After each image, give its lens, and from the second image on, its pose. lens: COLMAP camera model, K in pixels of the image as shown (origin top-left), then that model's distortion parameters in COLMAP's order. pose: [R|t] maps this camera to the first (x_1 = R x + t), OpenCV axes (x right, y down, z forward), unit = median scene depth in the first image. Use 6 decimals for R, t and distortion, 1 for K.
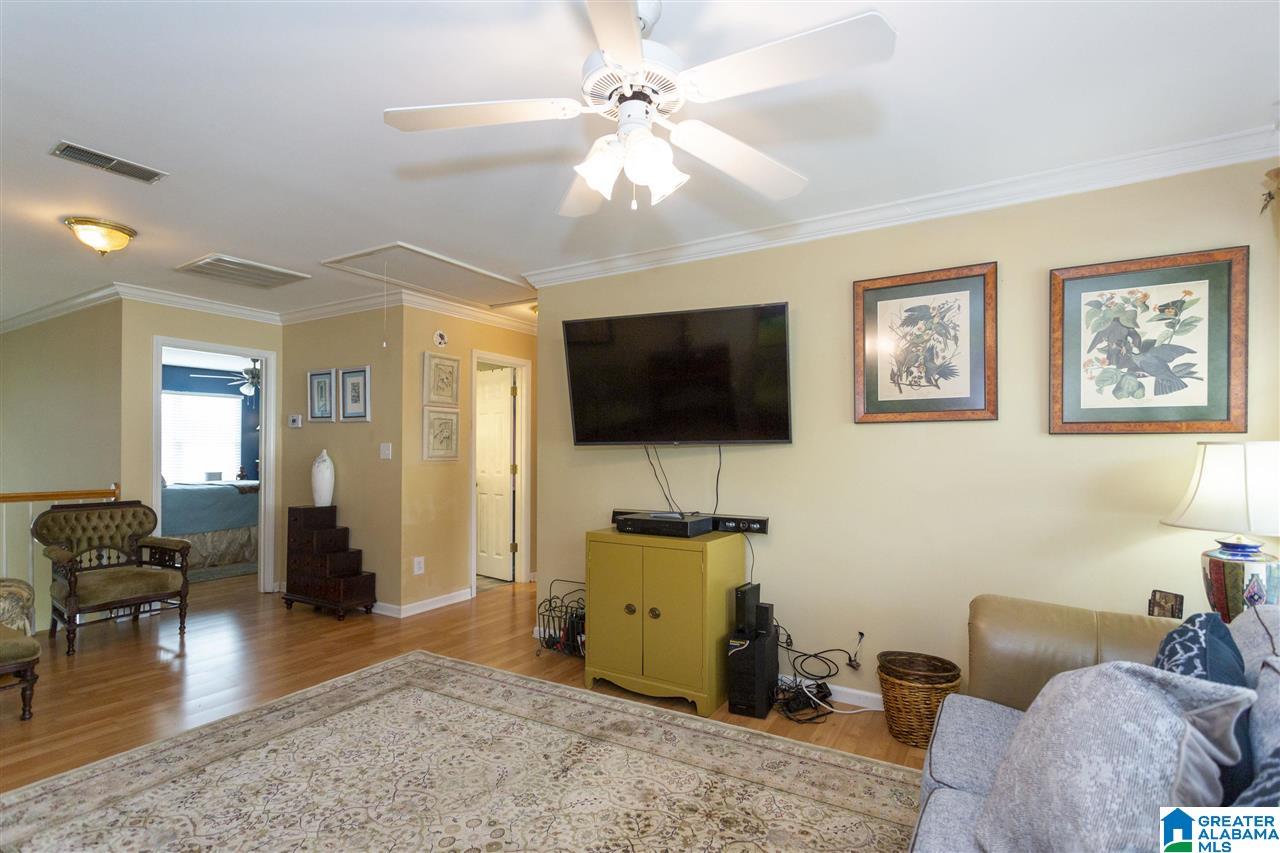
lens RADIAL K [[606.2, 0, 640.0], [0, 606.2, 426.5], [0, 0, 1]] dist [0.014638, 0.000108]
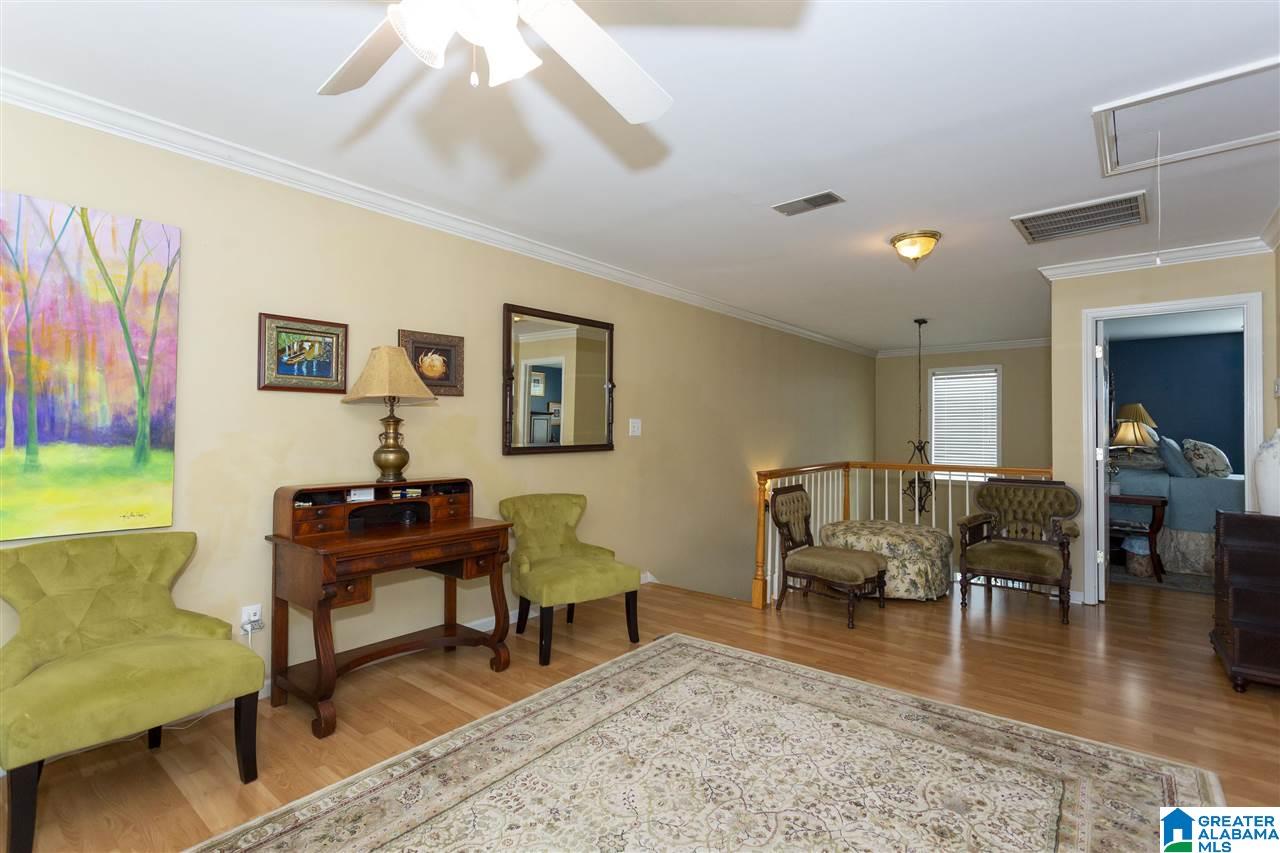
lens RADIAL K [[606.2, 0, 640.0], [0, 606.2, 426.5], [0, 0, 1]] dist [0.014638, 0.000108]
pose [[-0.133481, -0.009182, -0.991009, 0.332422], [0.033593, 0.999341, -0.013784, 0.031774], [0.990482, -0.035131, -0.133084, 0.625838]]
